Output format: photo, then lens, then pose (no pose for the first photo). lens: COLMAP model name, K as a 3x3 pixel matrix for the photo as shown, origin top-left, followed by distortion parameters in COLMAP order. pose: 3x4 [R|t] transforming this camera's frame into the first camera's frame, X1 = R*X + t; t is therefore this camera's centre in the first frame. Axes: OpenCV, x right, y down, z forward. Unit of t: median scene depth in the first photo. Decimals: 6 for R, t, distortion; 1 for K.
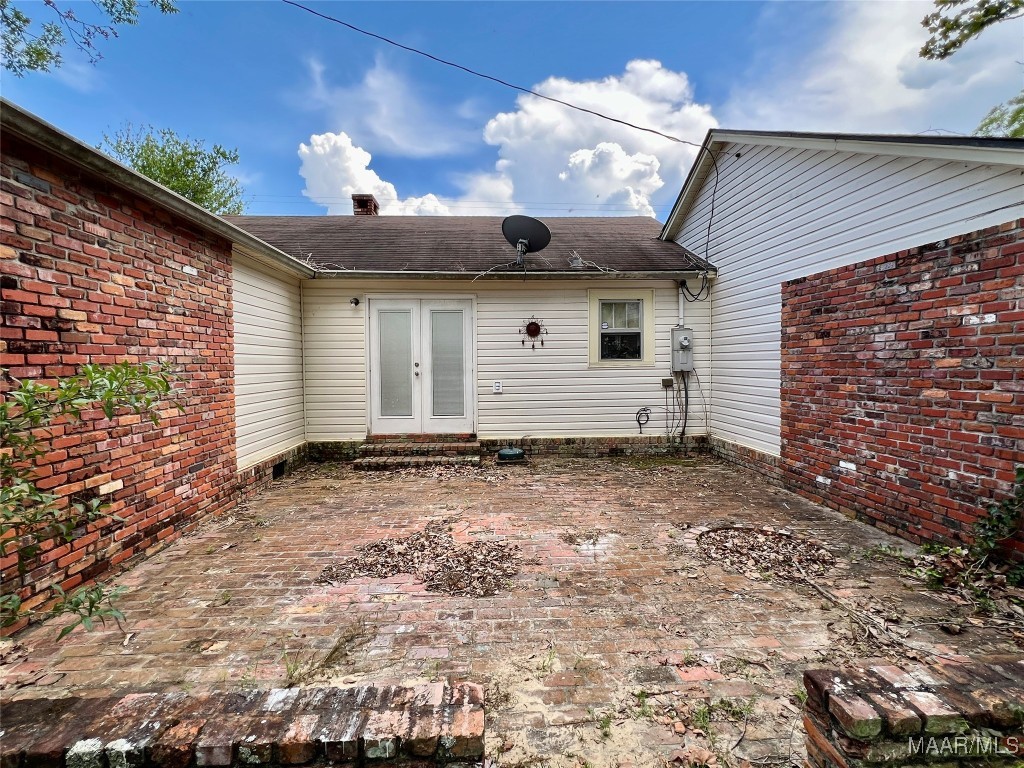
lens RADIAL K [[488.3, 0, 518.3], [0, 488.3, 381.7], [0, 0, 1]] dist [-0.004389, 0.001911]
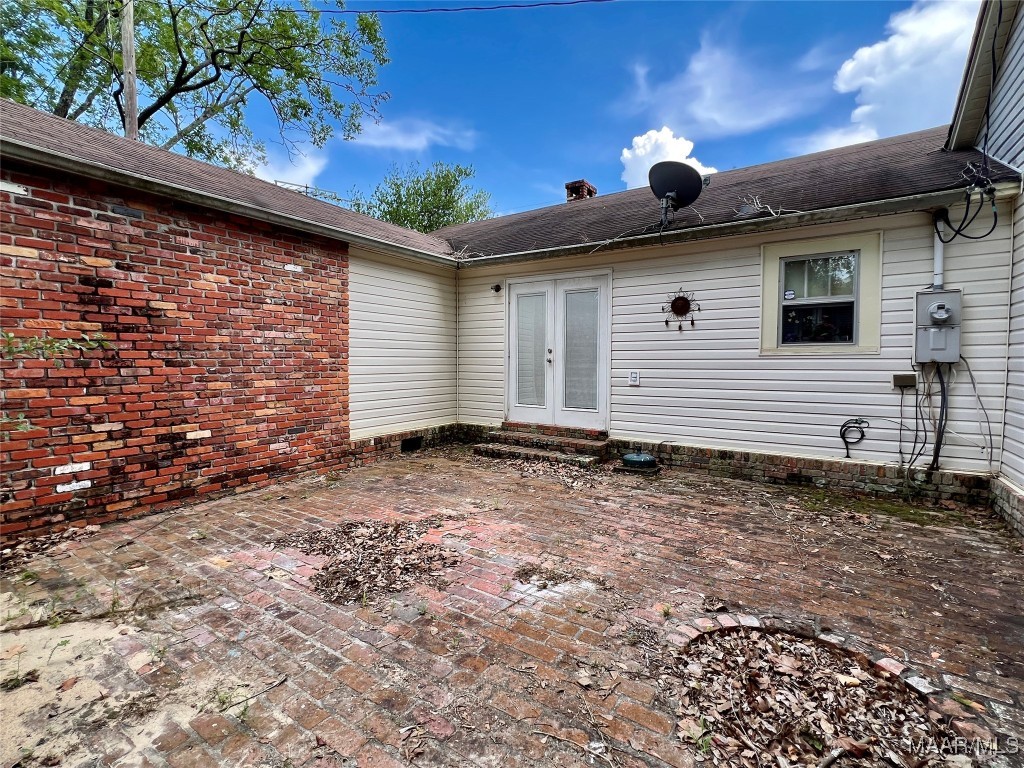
lens RADIAL K [[488.3, 0, 509.1], [0, 488.3, 382.9], [0, 0, 1]] dist [-0.004389, 0.001911]
pose [[0.788463, 0.039939, -0.613784, 0.429932], [-0.033712, 0.999196, 0.021711, 0.011618], [0.614158, 0.003573, 0.789175, 0.311850]]
